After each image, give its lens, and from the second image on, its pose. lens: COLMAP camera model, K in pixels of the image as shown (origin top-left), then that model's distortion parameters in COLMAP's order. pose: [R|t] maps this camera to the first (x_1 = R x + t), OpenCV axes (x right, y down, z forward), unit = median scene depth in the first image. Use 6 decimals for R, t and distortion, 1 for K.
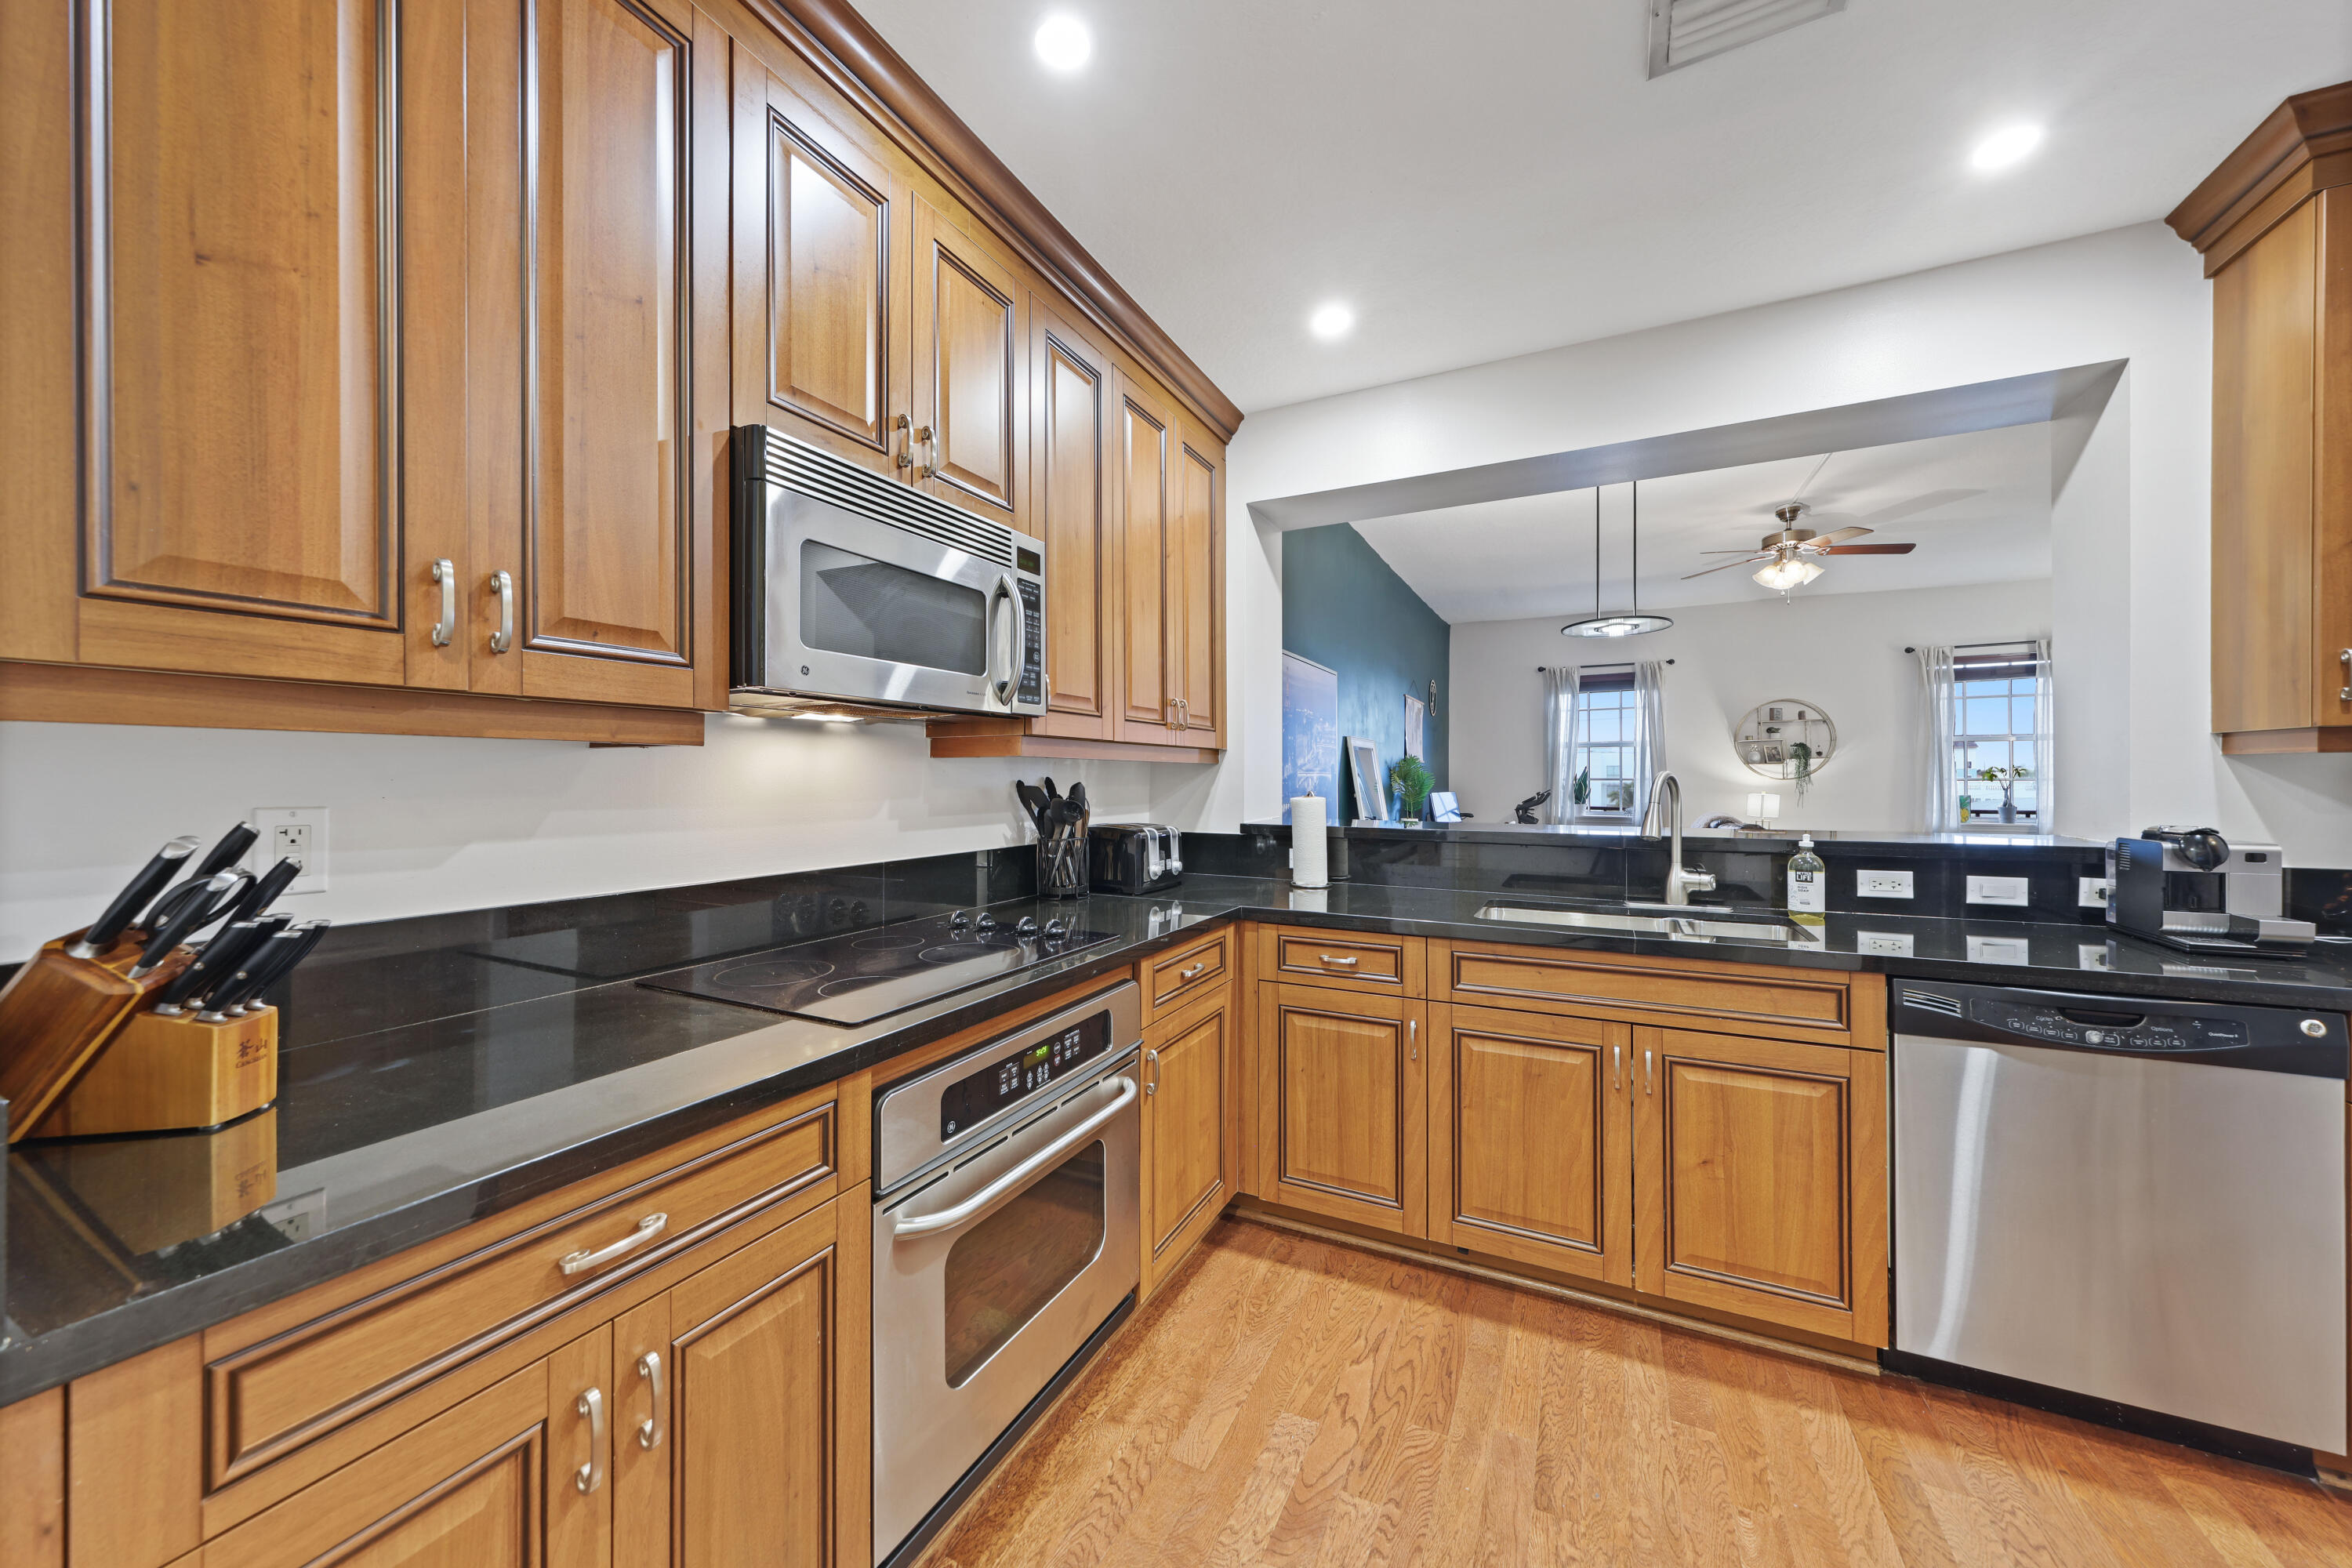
lens RADIAL K [[825.1, 0, 1183.0], [0, 825.1, 780.7], [0, 0, 1]] dist [0.000803, 0.000004]
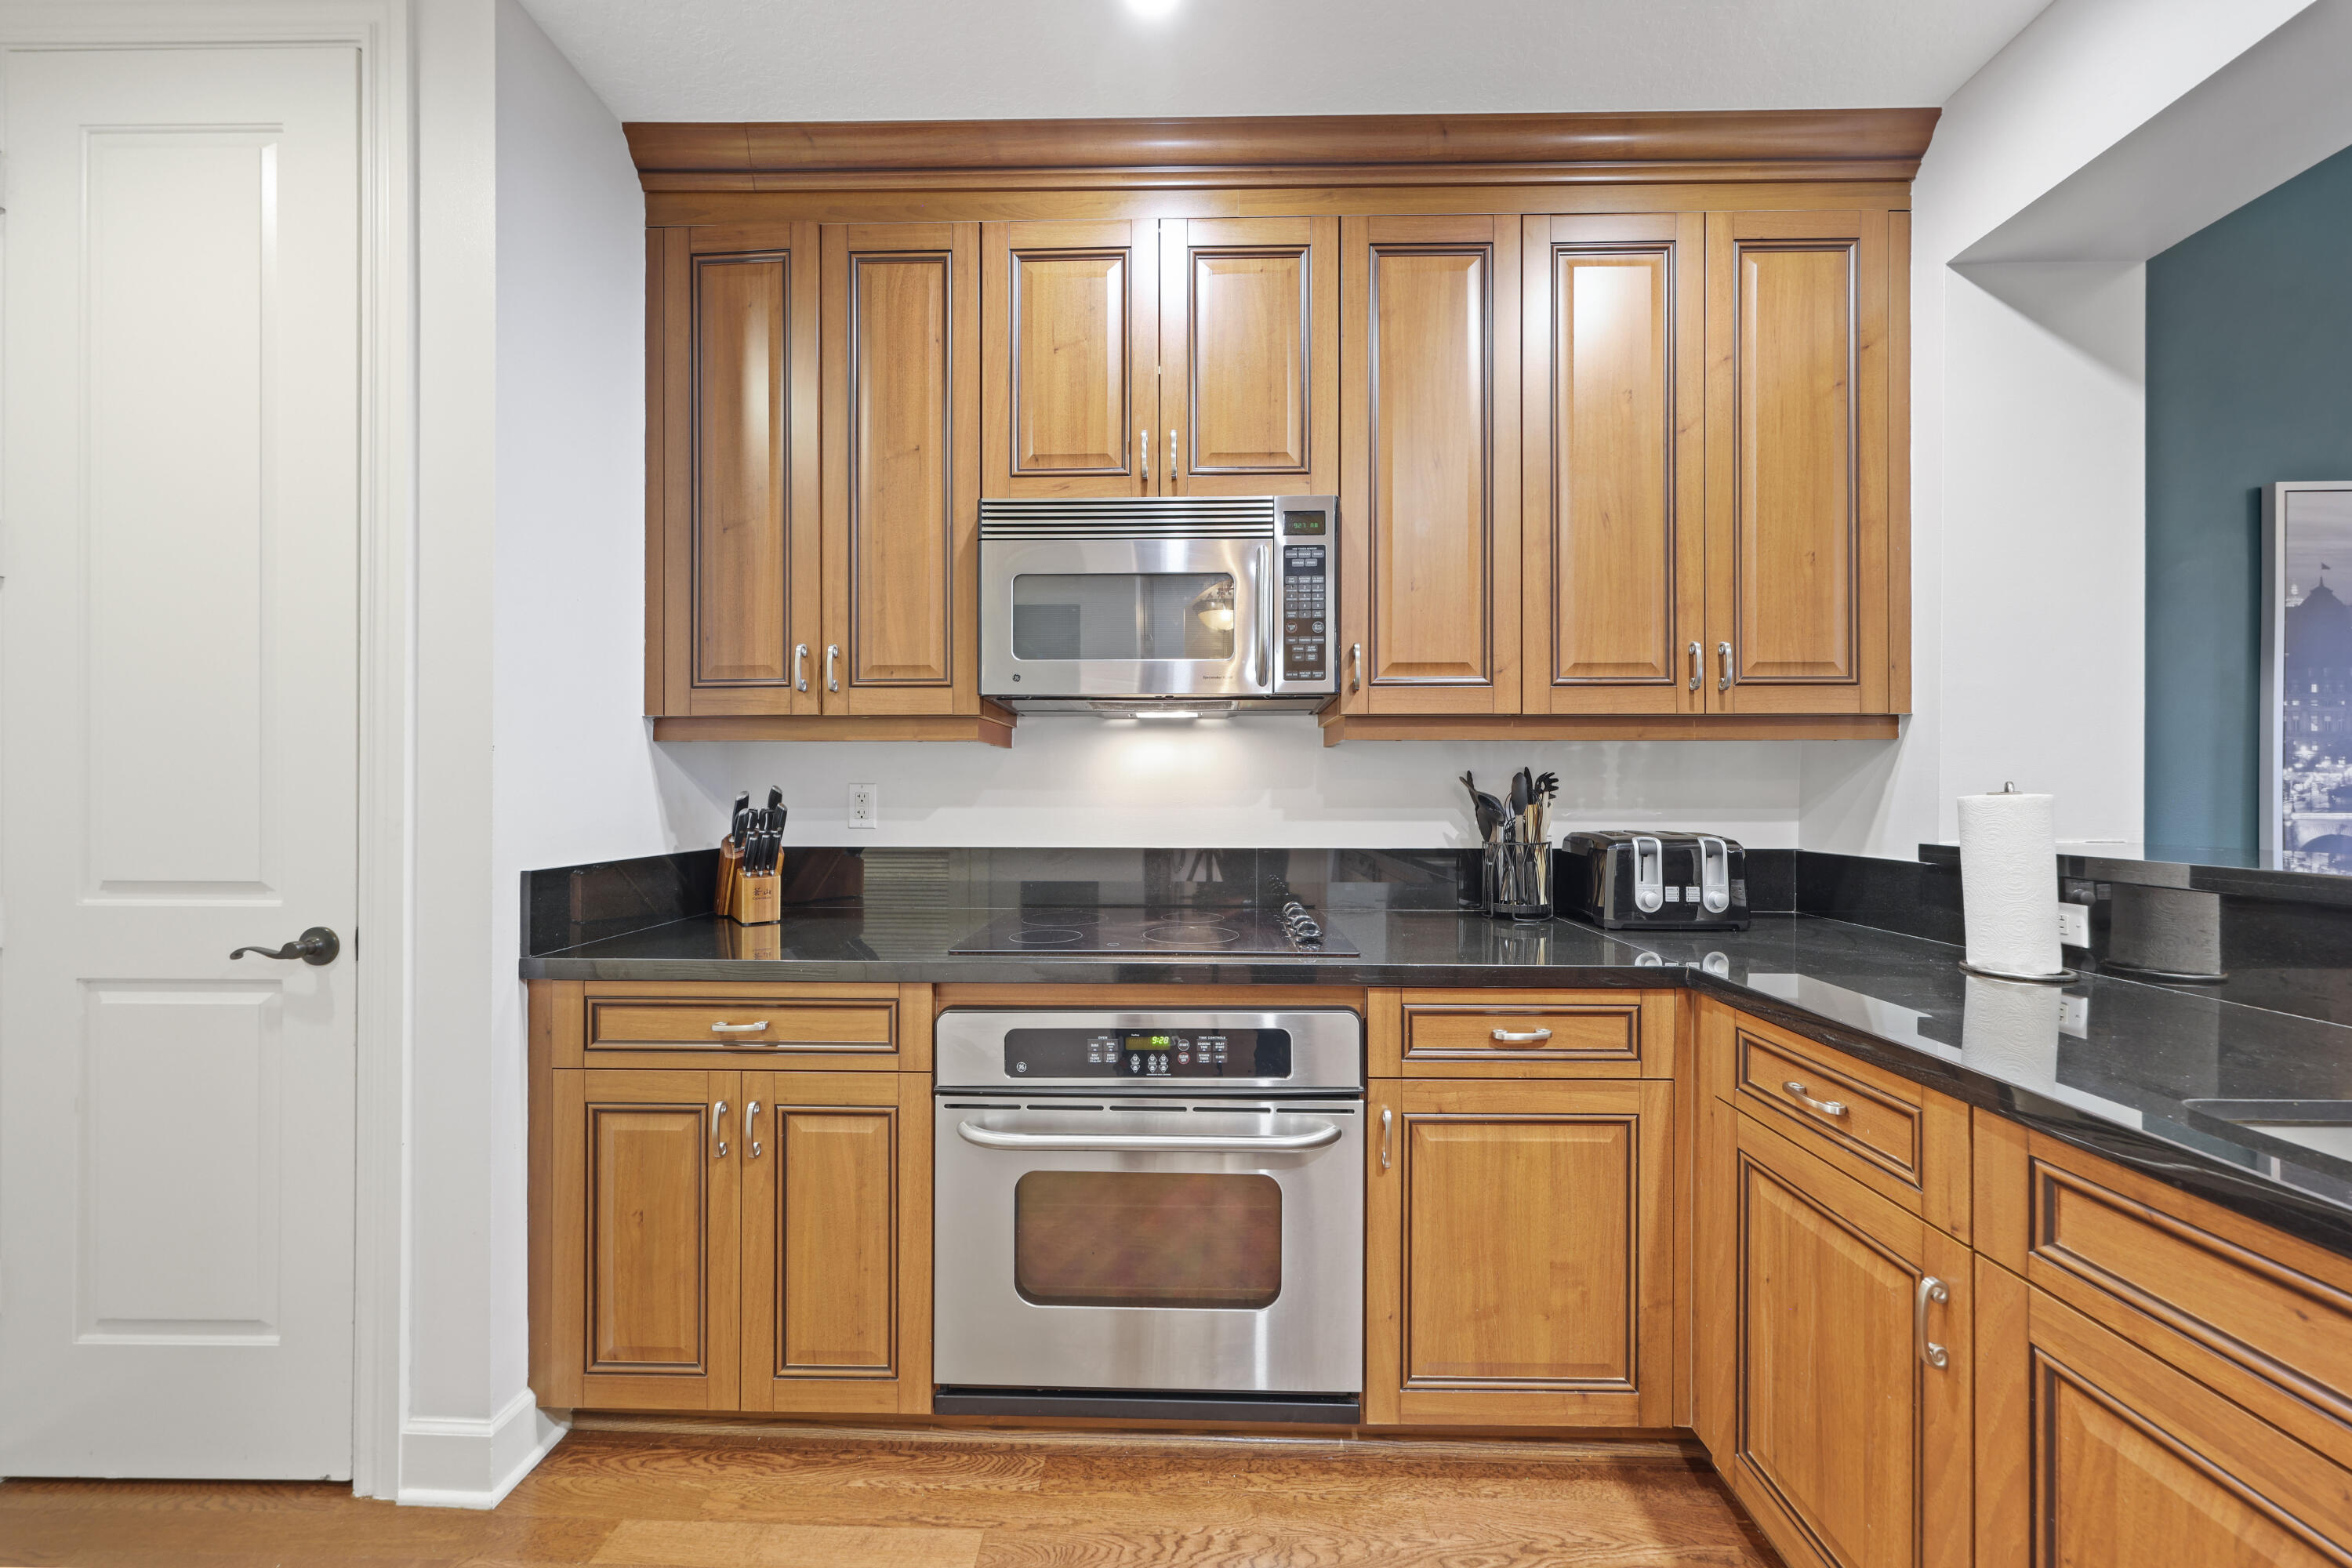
lens RADIAL K [[825.1, 0, 1198.7], [0, 825.1, 793.9], [0, 0, 1]] dist [0.000803, 0.000004]
pose [[0.433299, 0.001811, -0.901249, 0.534431], [-0.003169, 0.999995, 0.000486, 0.028582], [0.901245, 0.002646, 0.433302, 0.463401]]
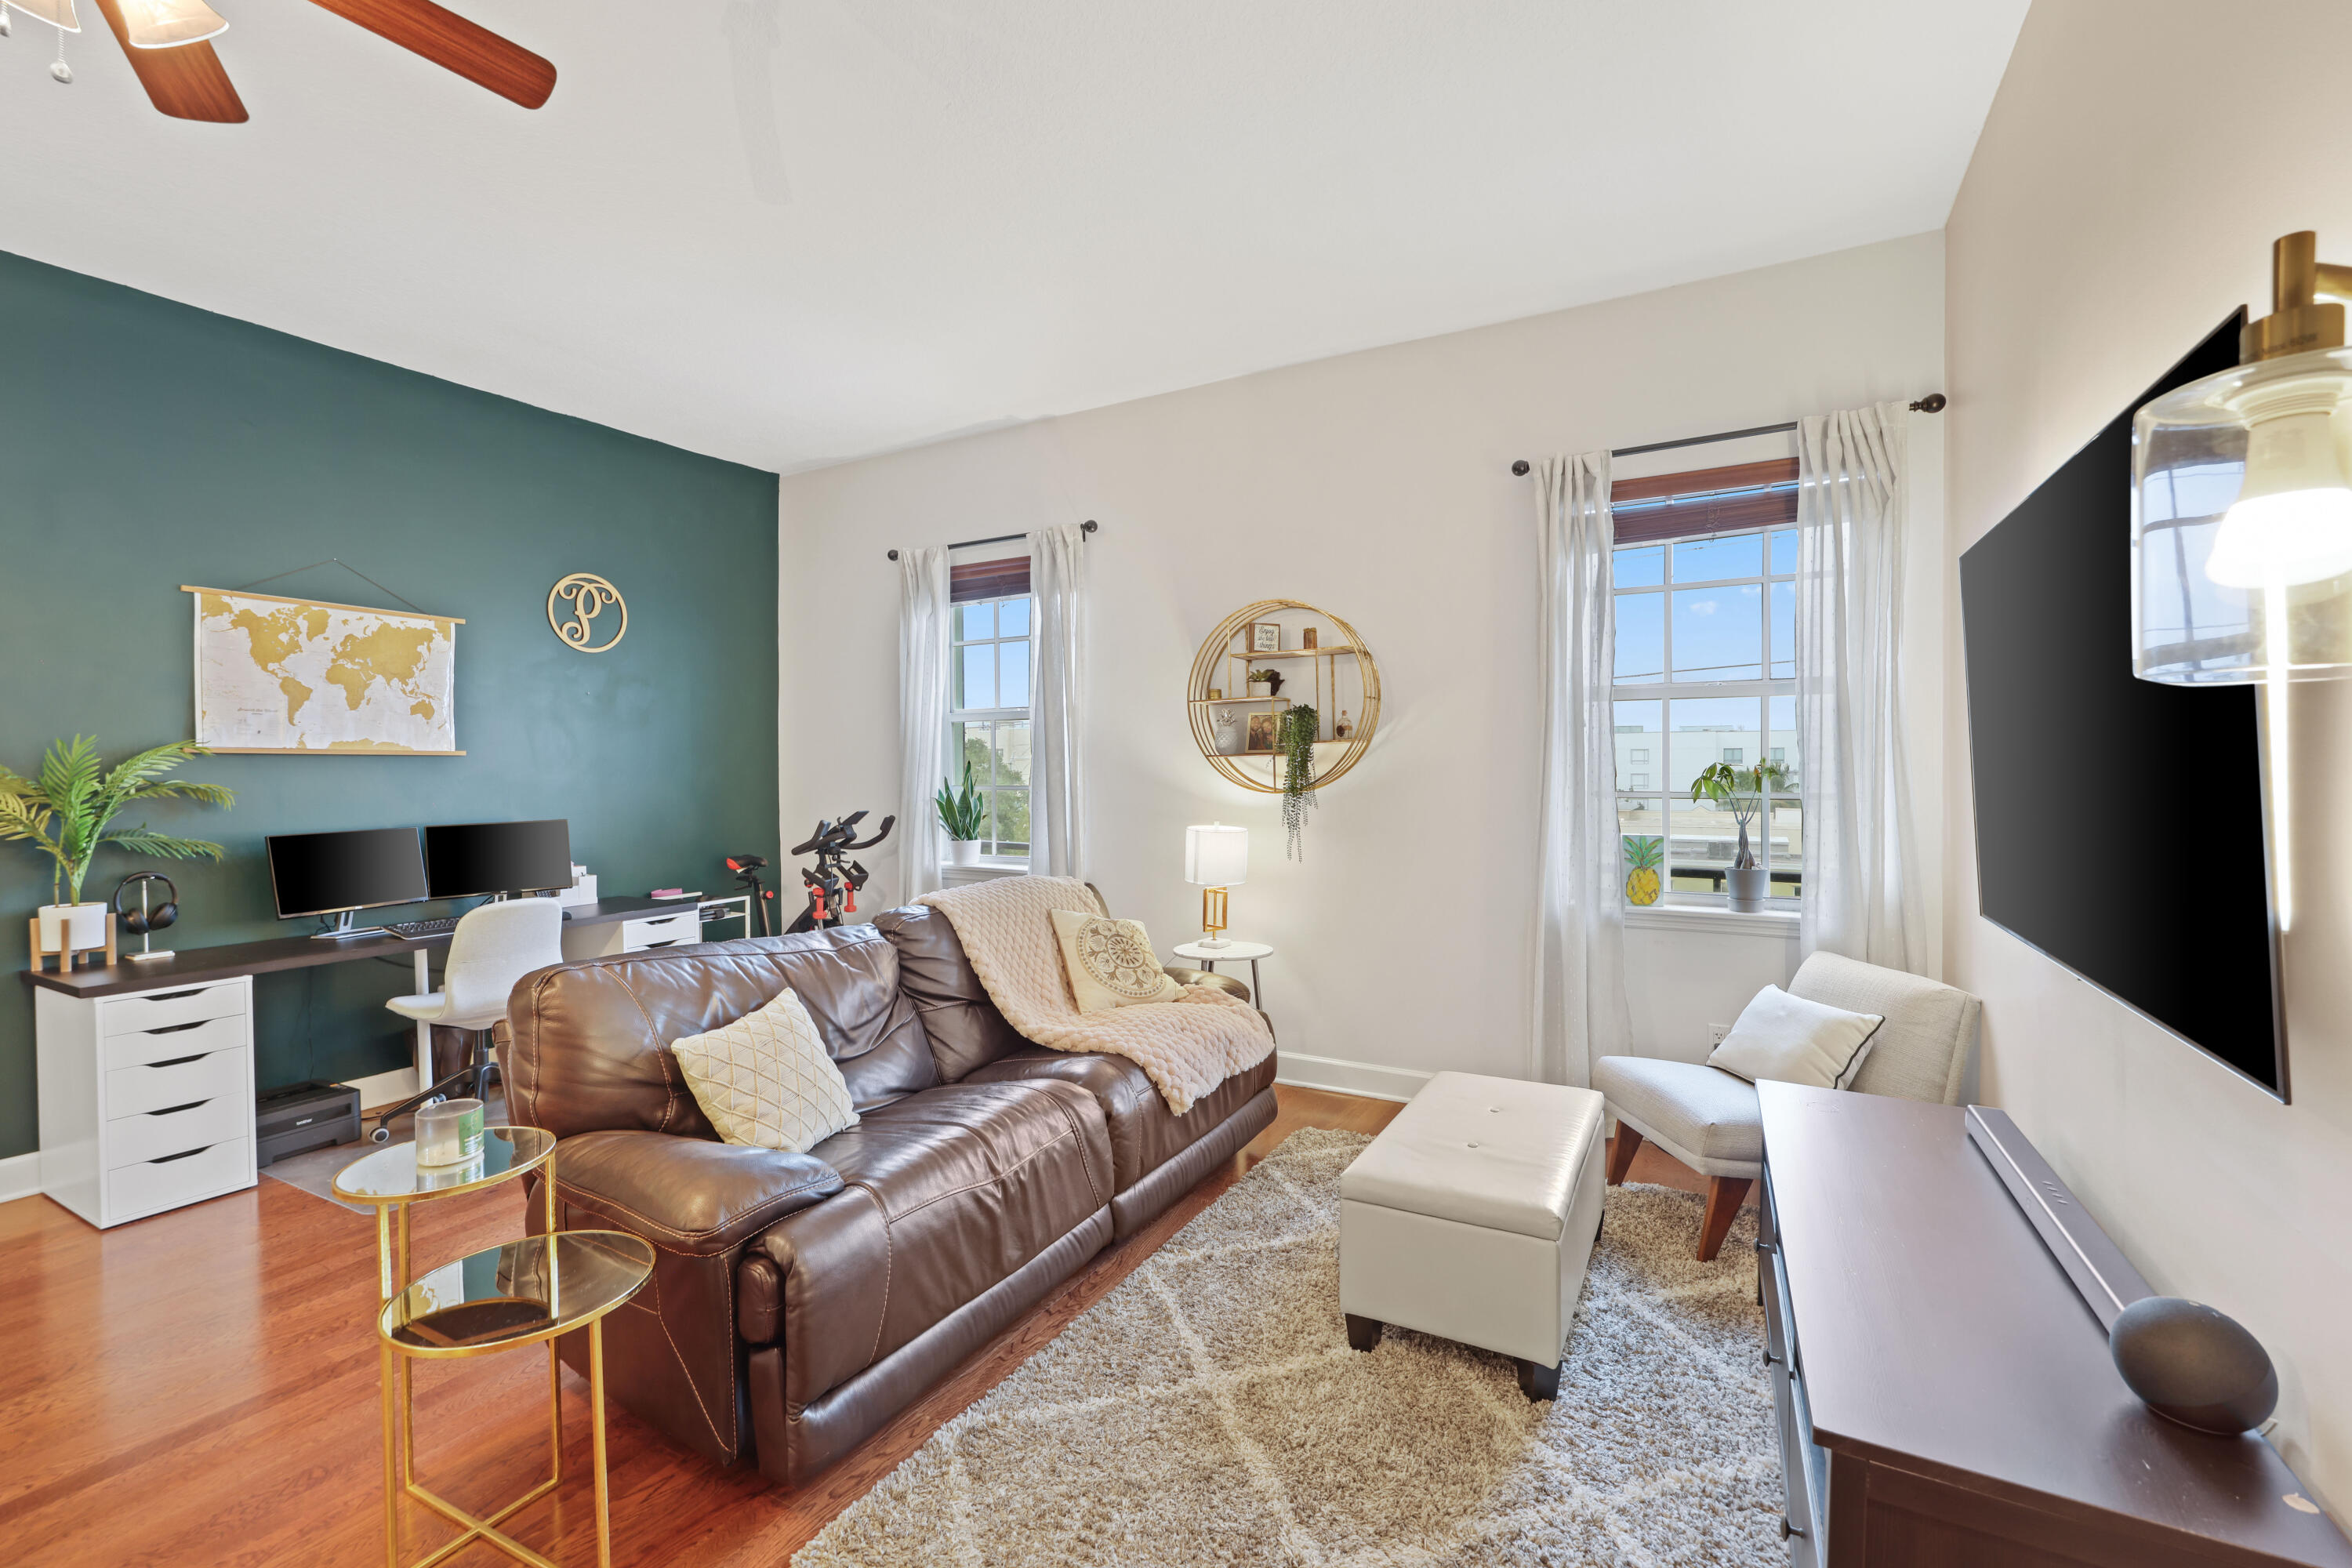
lens RADIAL K [[1000.4, 0, 1174.4], [0, 1000.4, 777.3], [0, 0, 1]] dist [0.000767, -0.000316]
pose [[0.998972, -0.000646, -0.045335, 2.893513], [0.000992, 0.999971, 0.007607, -0.056122], [0.045329, -0.007644, 0.998943, 2.009734]]
